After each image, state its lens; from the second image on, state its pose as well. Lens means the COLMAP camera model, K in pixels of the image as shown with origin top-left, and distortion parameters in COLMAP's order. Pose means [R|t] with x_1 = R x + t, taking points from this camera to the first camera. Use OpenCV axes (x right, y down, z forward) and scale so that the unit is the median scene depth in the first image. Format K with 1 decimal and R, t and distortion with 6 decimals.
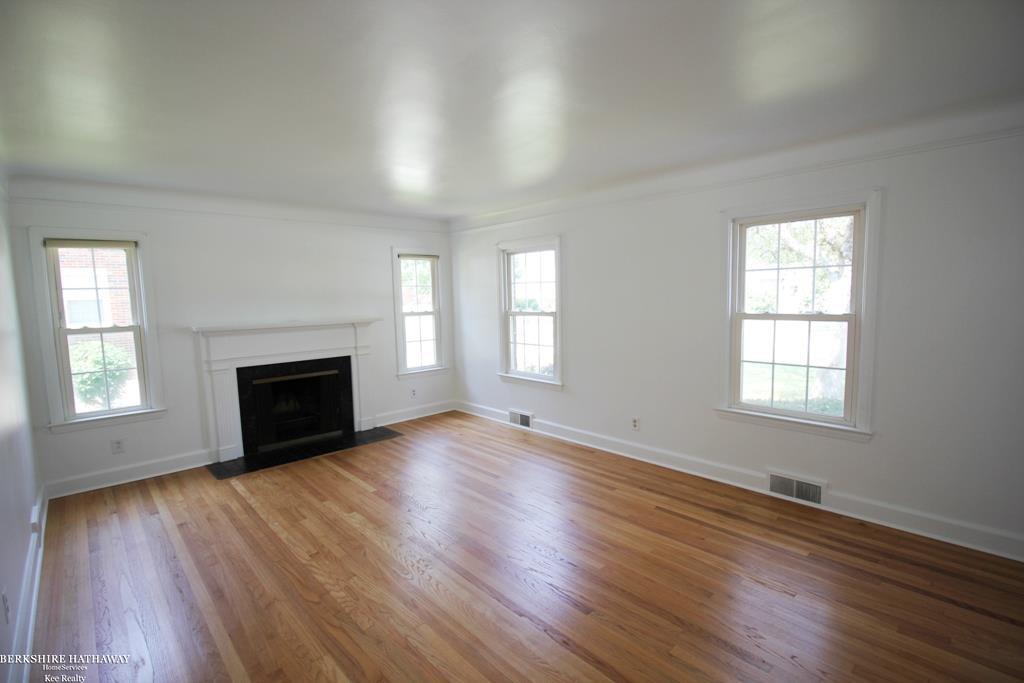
lens RADIAL K [[479.2, 0, 517.6], [0, 479.2, 342.2], [0, 0, 1]] dist [0.003982, -0.014581]
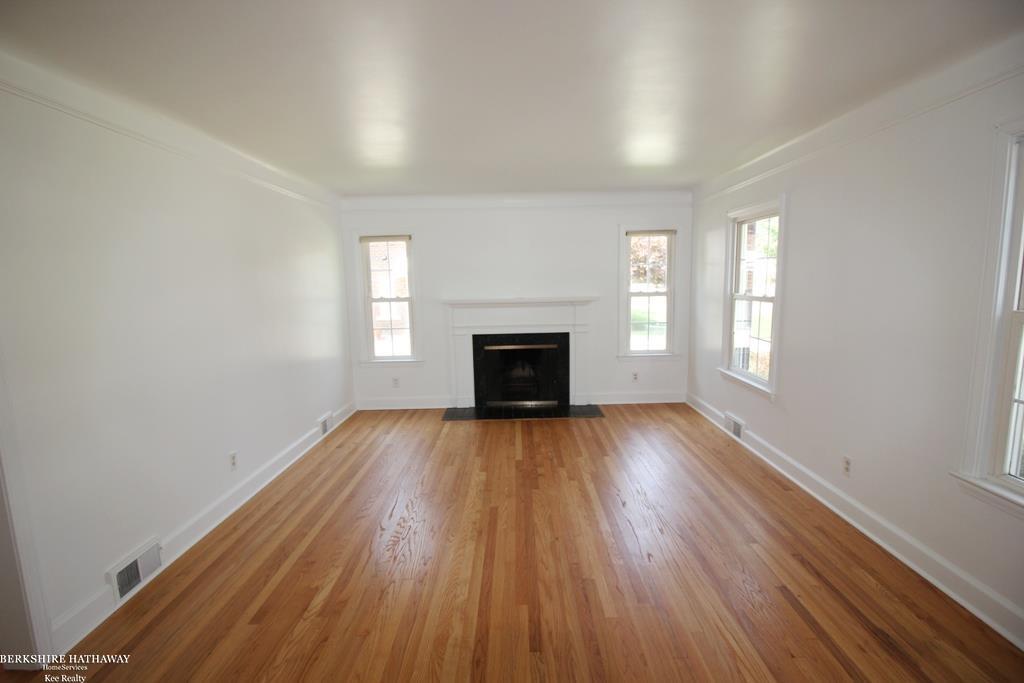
lens RADIAL K [[479.2, 0, 517.6], [0, 479.2, 342.2], [0, 0, 1]] dist [0.003982, -0.014581]
pose [[0.733449, 0.096069, -0.672922, 0.328911], [-0.063521, 0.995317, 0.072860, -0.023876], [0.676770, -0.010695, 0.736116, 0.178542]]
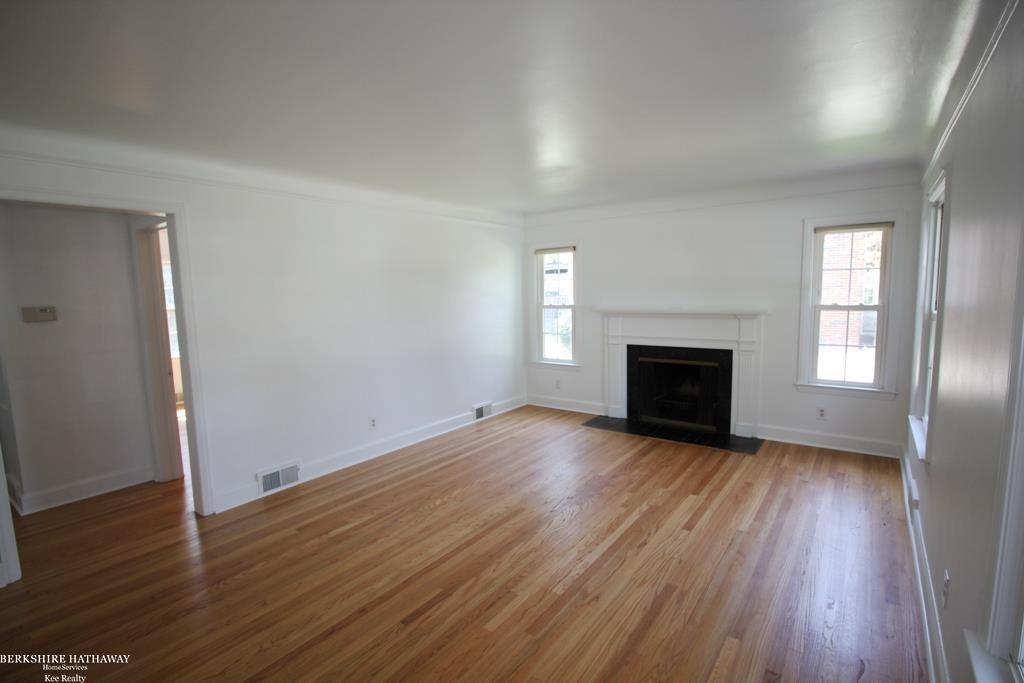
lens RADIAL K [[479.2, 0, 517.6], [0, 479.2, 342.2], [0, 0, 1]] dist [0.003982, -0.014581]
pose [[0.184282, 0.124011, -0.975019, 0.540071], [-0.081170, 0.990540, 0.110644, -0.063264], [0.979516, 0.058752, 0.192604, 0.509024]]
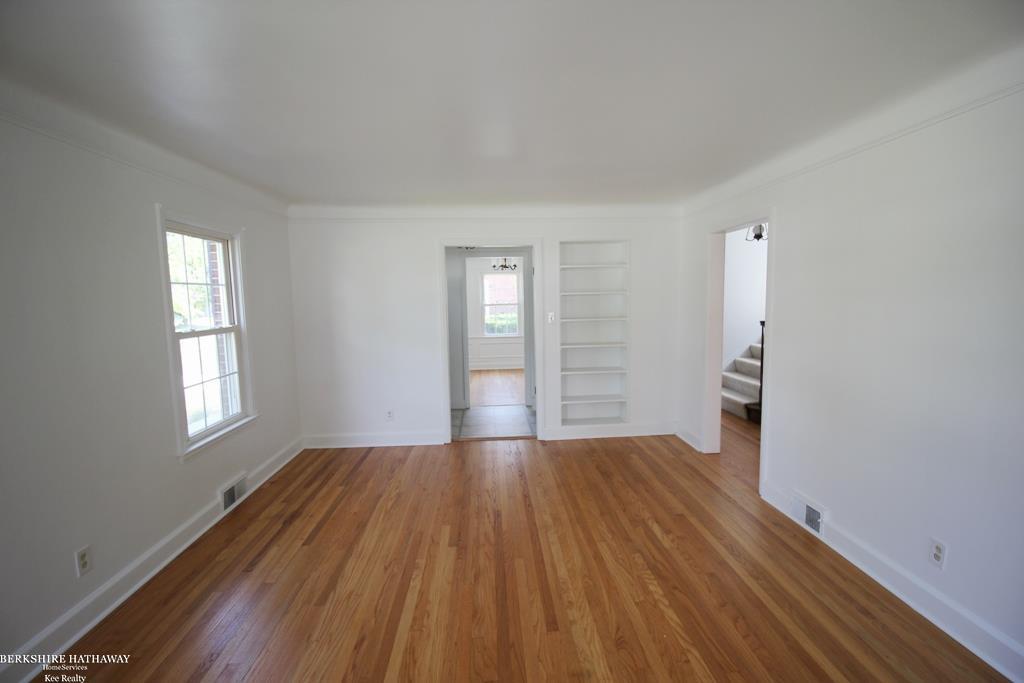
lens RADIAL K [[479.2, 0, 517.6], [0, 479.2, 342.2], [0, 0, 1]] dist [0.003982, -0.014581]
pose [[-0.772280, -0.025970, 0.634751, -0.425364], [0.100018, 0.981733, 0.161855, -0.097003], [-0.627359, 0.188484, -0.755575, 1.010810]]
